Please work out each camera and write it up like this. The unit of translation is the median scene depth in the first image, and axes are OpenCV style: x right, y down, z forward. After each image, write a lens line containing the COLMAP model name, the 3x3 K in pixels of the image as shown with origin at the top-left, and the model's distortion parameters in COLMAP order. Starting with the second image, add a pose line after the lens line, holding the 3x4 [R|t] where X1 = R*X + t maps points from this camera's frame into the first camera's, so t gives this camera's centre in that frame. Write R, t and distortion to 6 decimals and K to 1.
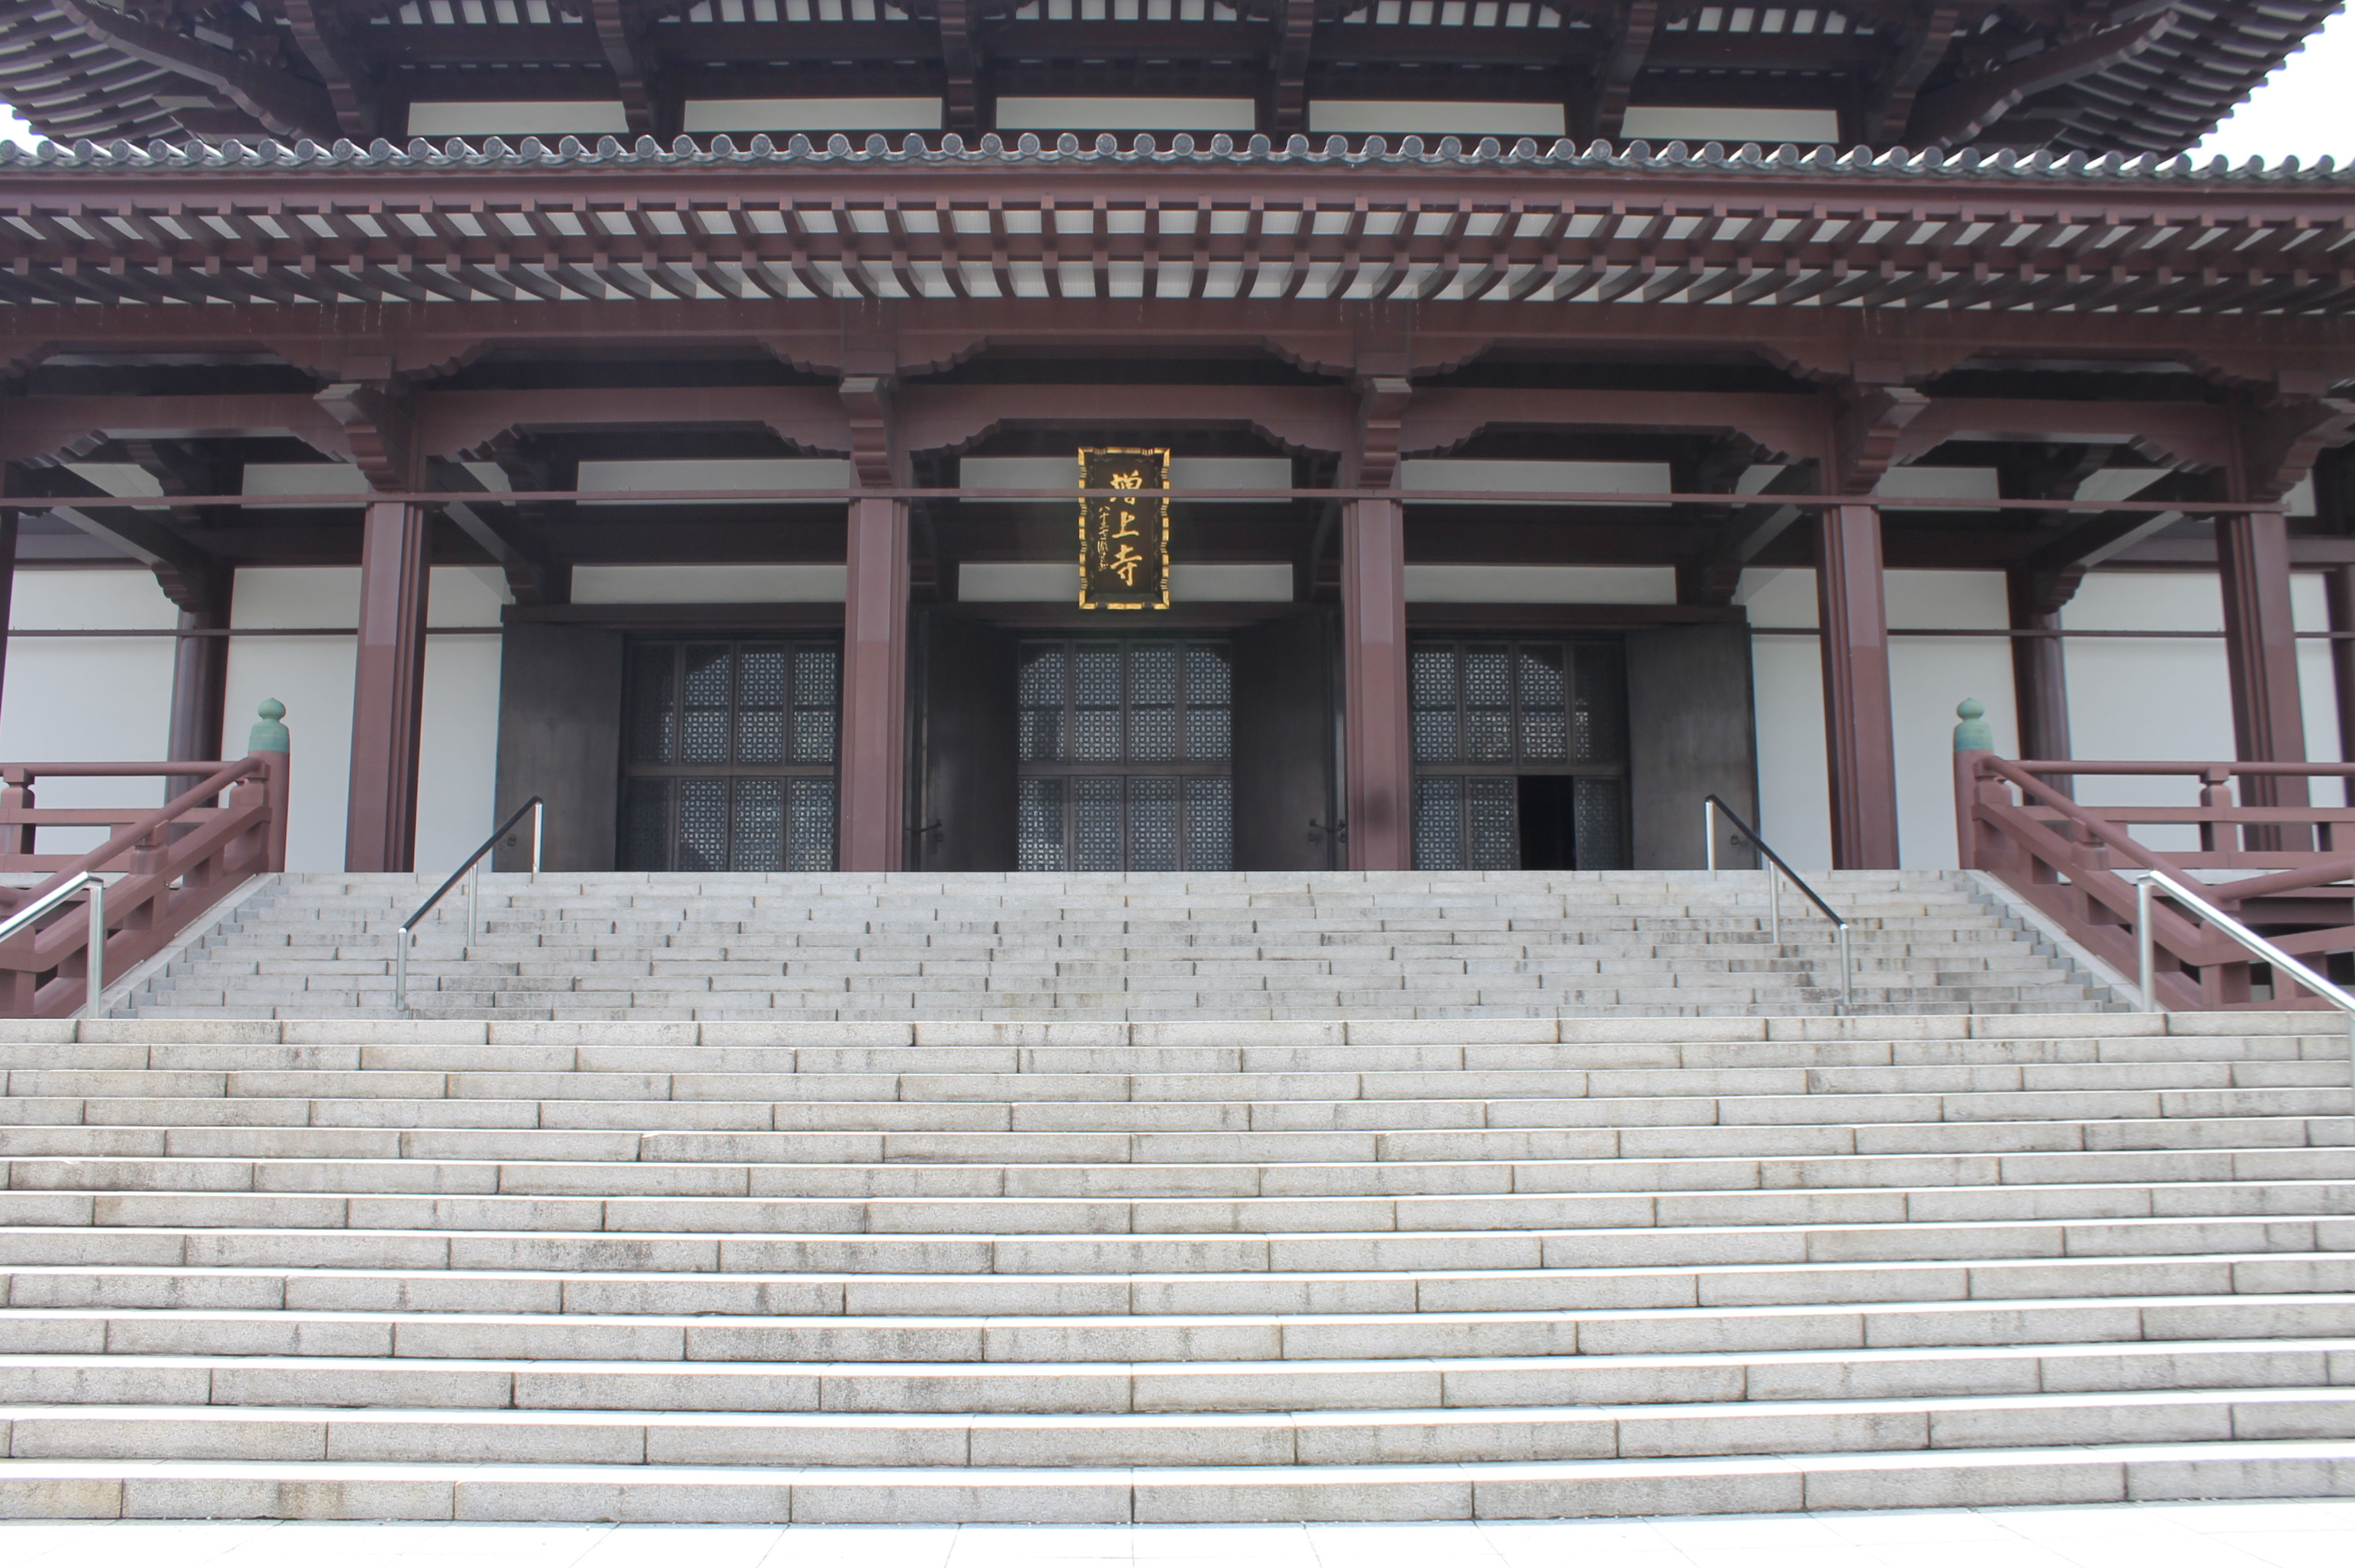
lens RADIAL K [[2102.5, 0, 1177.5], [0, 2102.5, 784.0], [0, 0, 1]] dist [-0.131619, 0.207678]
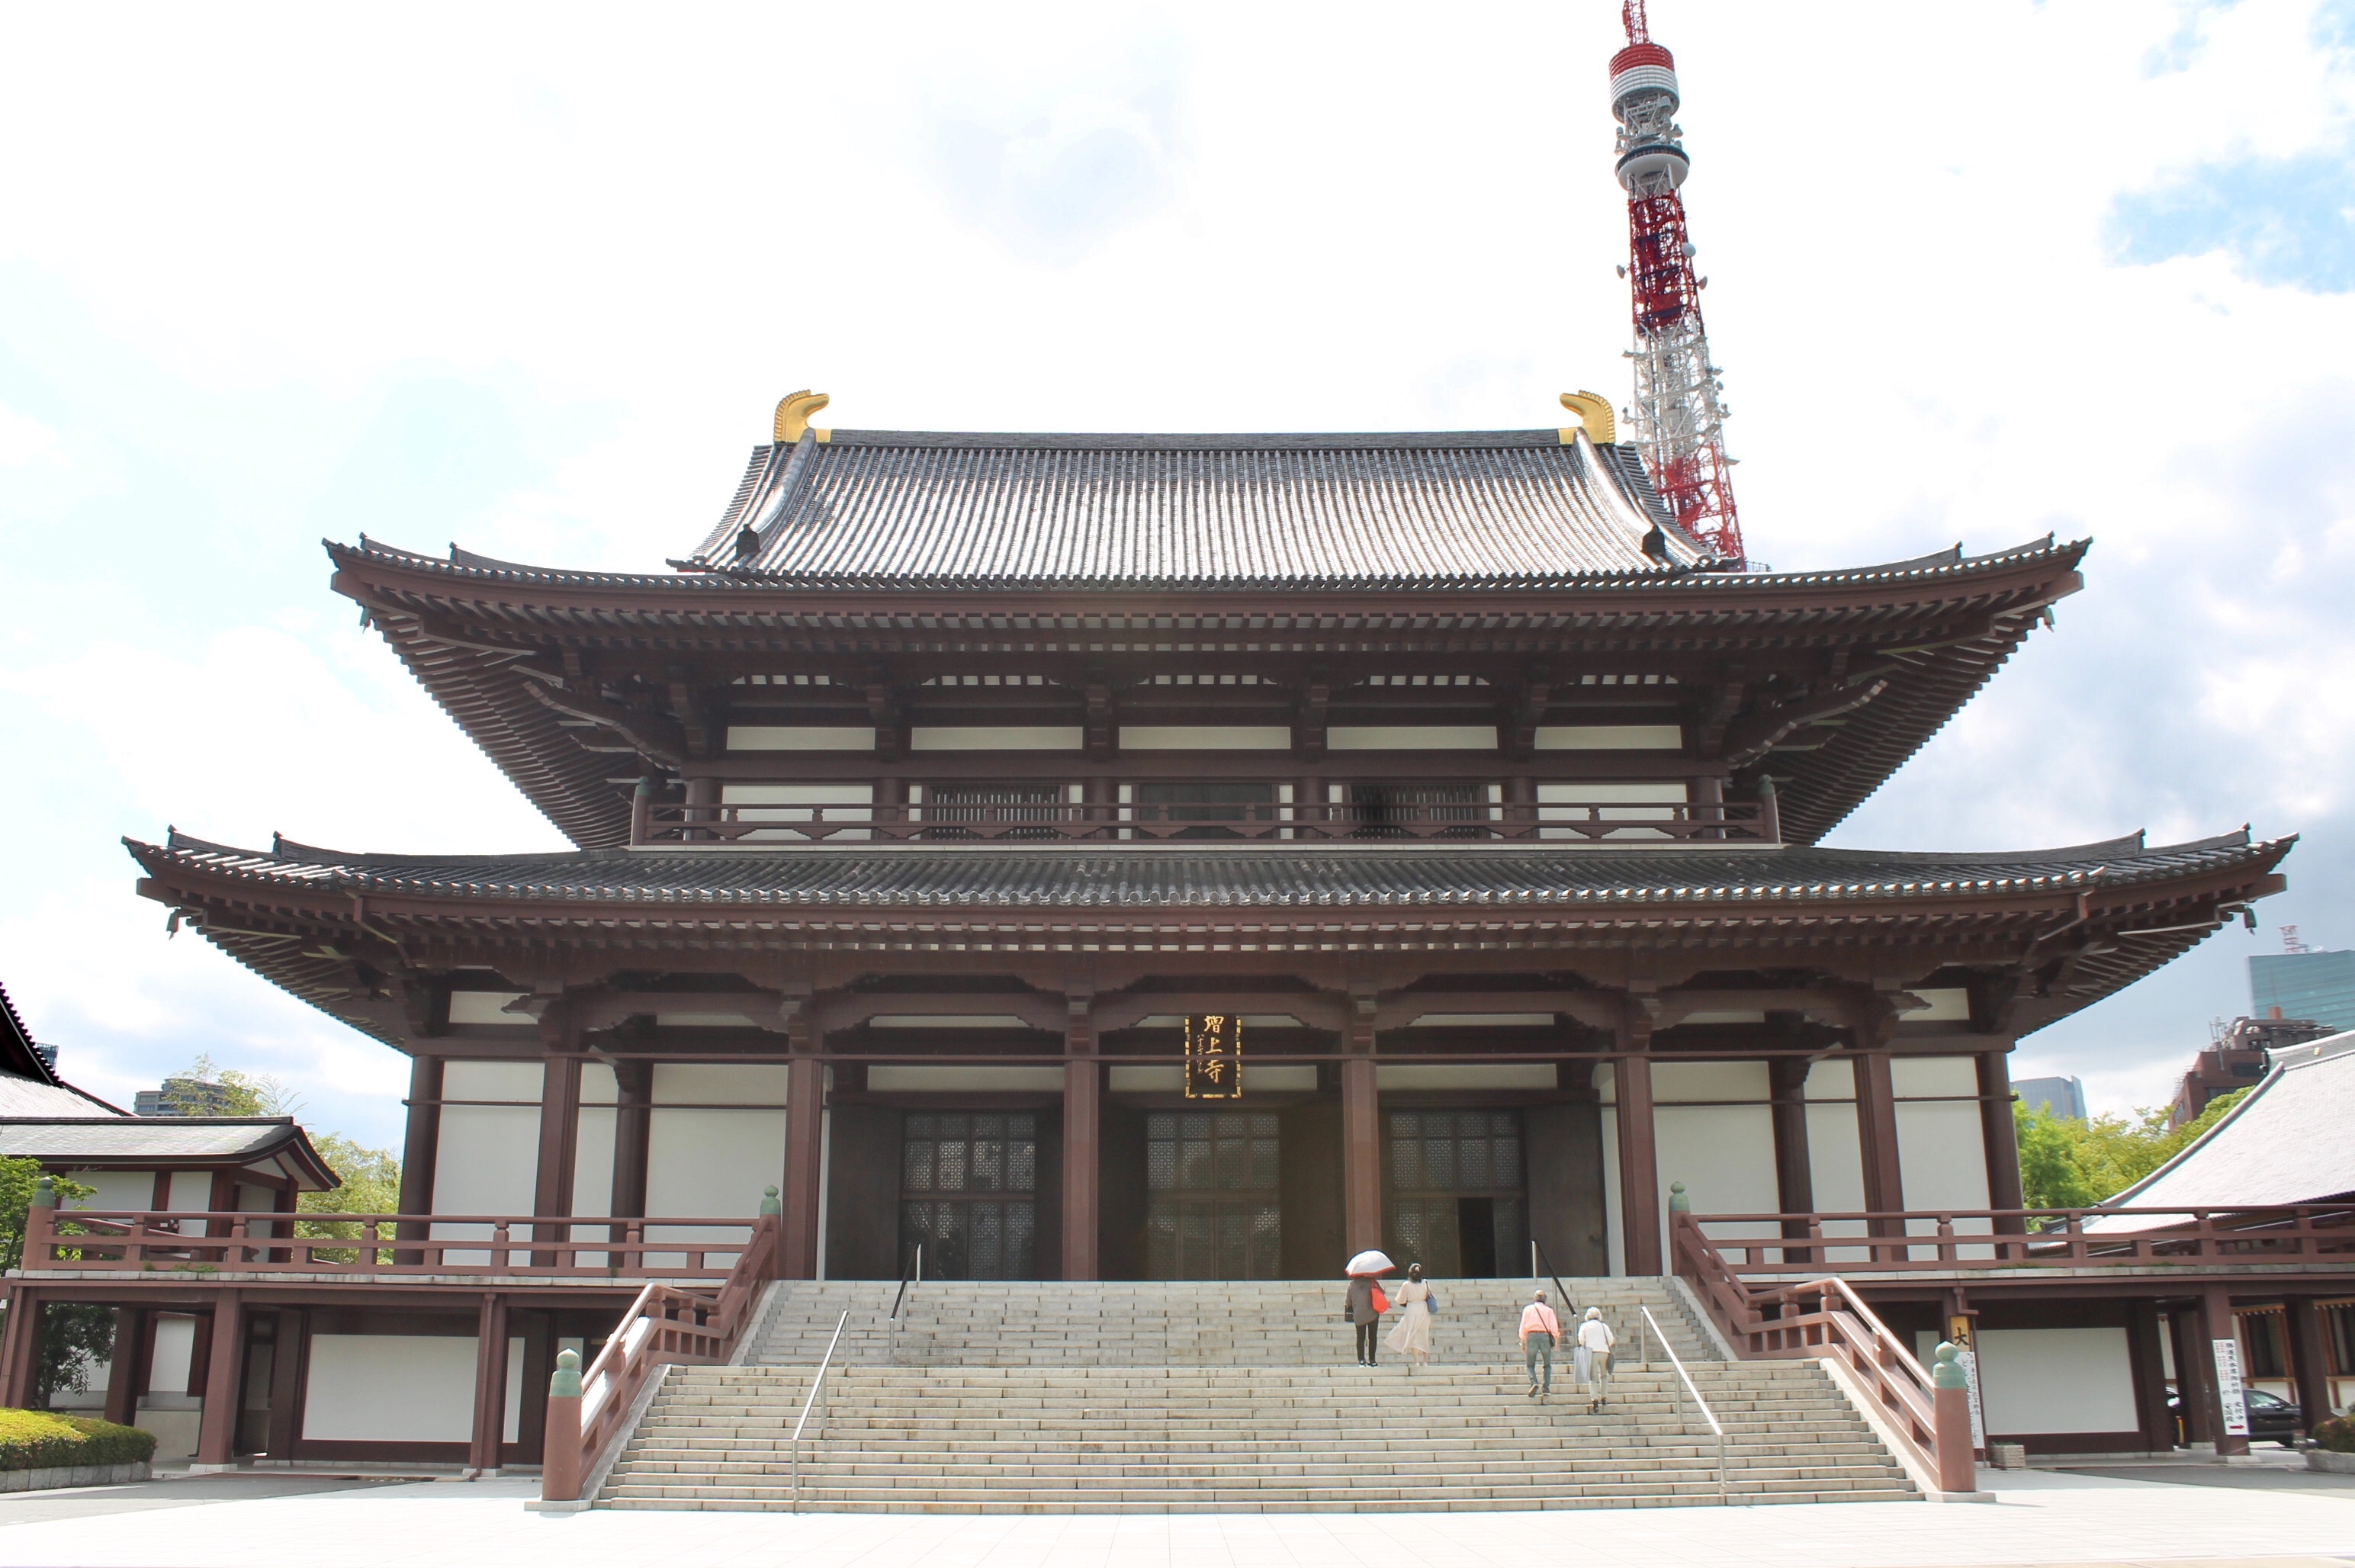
lens RADIAL K [[2102.5, 0, 1177.5], [0, 2102.5, 784.0], [0, 0, 1]] dist [-0.131619, 0.207678]
pose [[0.999832, -0.005086, -0.017638, -0.039194], [0.002493, 0.989572, -0.144020, -0.152474], [0.018187, 0.143952, 0.989418, -1.097811]]
